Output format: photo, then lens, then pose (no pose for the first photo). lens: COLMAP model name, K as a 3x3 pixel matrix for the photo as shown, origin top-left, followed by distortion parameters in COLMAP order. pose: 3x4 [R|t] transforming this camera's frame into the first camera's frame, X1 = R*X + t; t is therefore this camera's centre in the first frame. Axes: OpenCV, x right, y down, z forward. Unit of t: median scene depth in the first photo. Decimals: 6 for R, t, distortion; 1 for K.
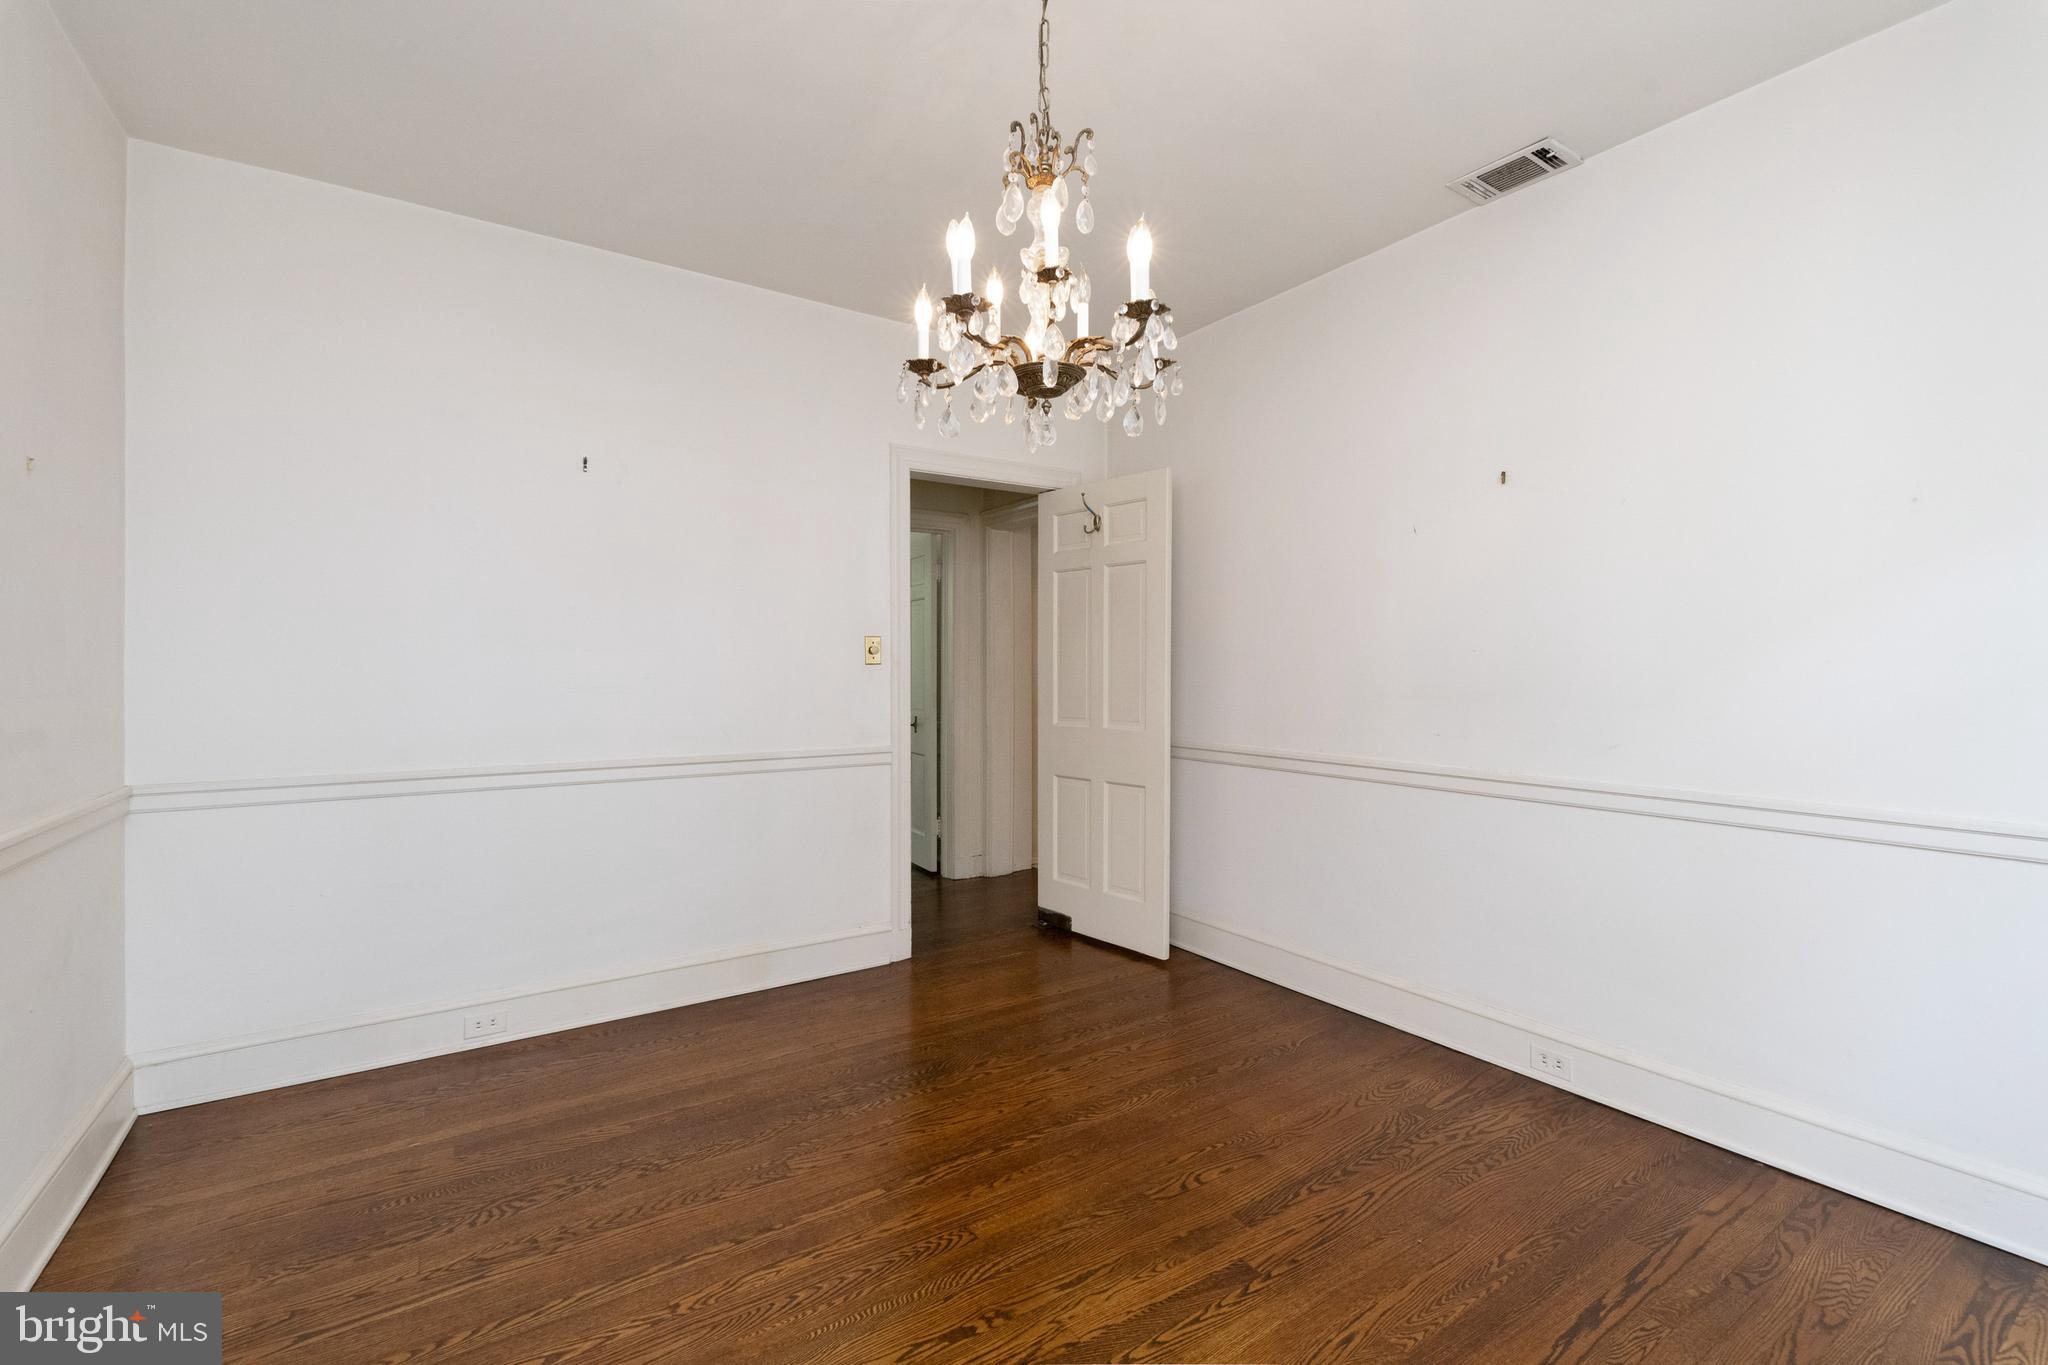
lens RADIAL K [[881.4, 0, 1020.9], [0, 881.4, 676.7], [0, 0, 1]] dist [-0.002143, -0.000059]
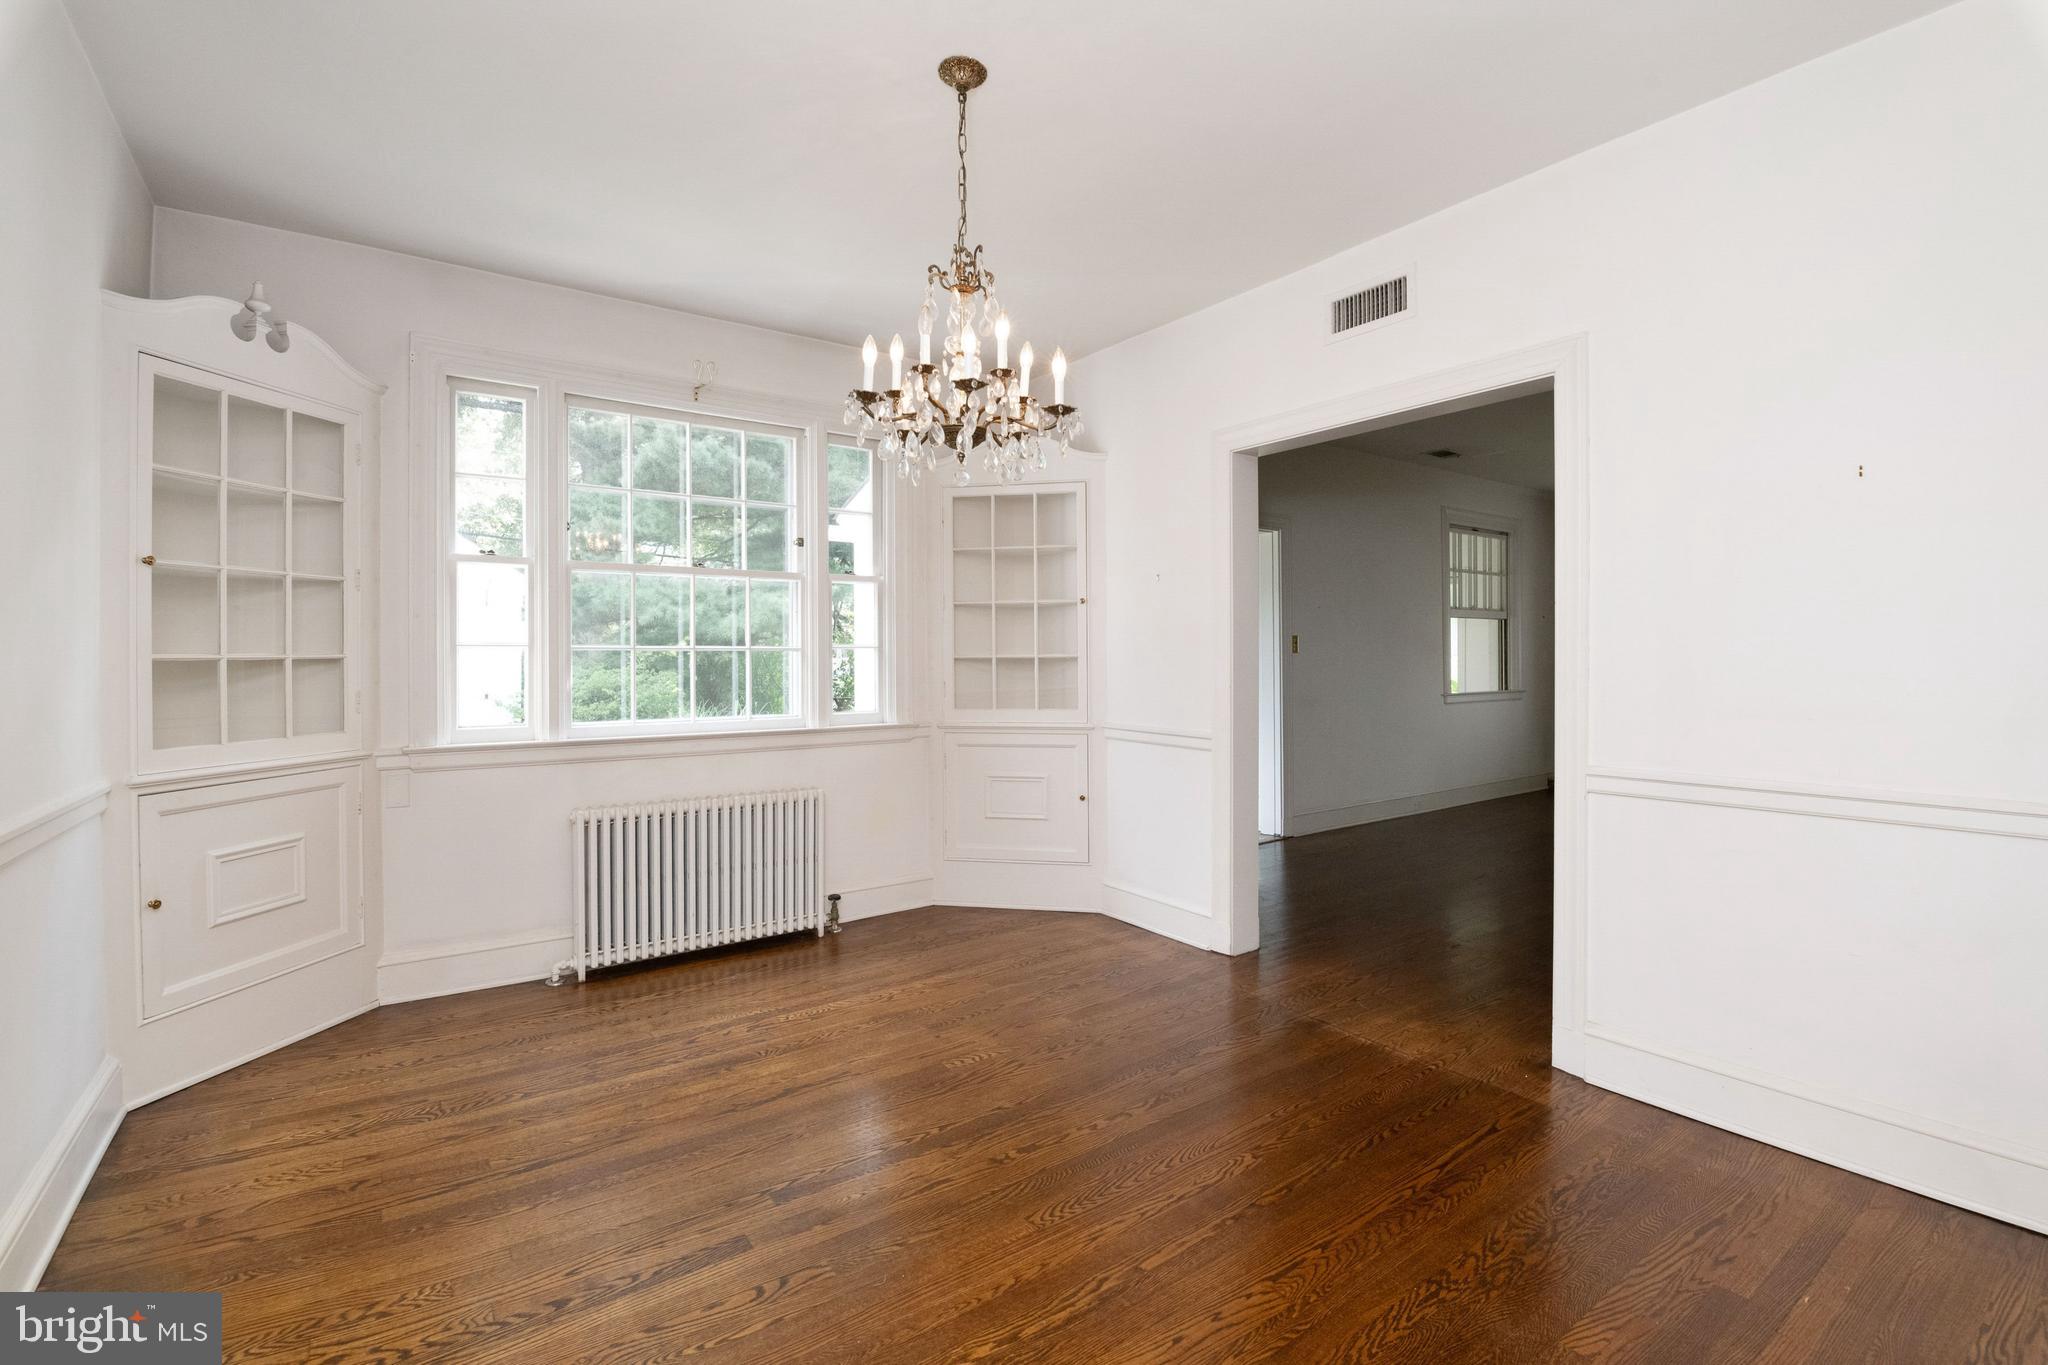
lens RADIAL K [[890.1, 0, 1030.7], [0, 890.1, 659.3], [0, 0, 1]] dist [-0.038194, 0.000121]
pose [[-0.999058, 0.002818, -0.043297, -0.013848], [0.002470, 0.999964, 0.008070, -0.011885], [0.043319, 0.007956, -0.999030, 1.969566]]
